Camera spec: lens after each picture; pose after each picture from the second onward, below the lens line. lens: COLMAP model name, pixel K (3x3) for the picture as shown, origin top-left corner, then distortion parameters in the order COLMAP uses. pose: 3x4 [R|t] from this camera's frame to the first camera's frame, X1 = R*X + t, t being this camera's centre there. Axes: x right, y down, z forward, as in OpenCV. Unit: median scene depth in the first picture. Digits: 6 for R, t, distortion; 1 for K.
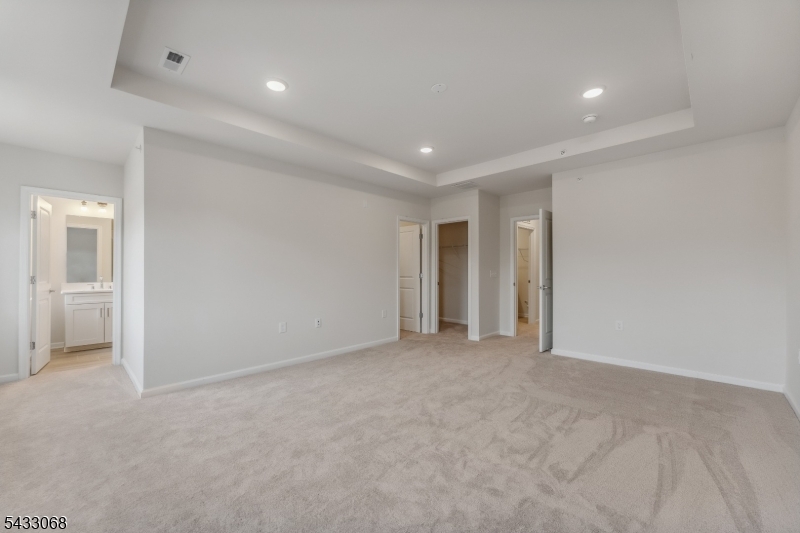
lens RADIAL K [[318.0, 0, 395.2], [0, 318.0, 269.8], [0, 0, 1]] dist [0.003413, 0.000085]
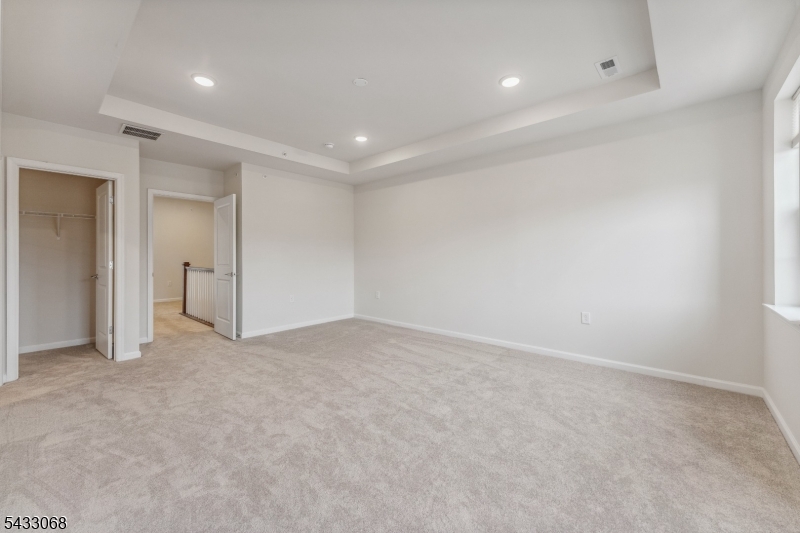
lens RADIAL K [[318.0, 0, 395.2], [0, 318.0, 258.8], [0, 0, 1]] dist [0.003413, 0.000085]
pose [[-0.040290, -0.006078, 0.999170, -0.696124], [-0.003831, 0.999975, 0.005928, 0.001576], [-0.999181, -0.003589, -0.040313, 0.699777]]
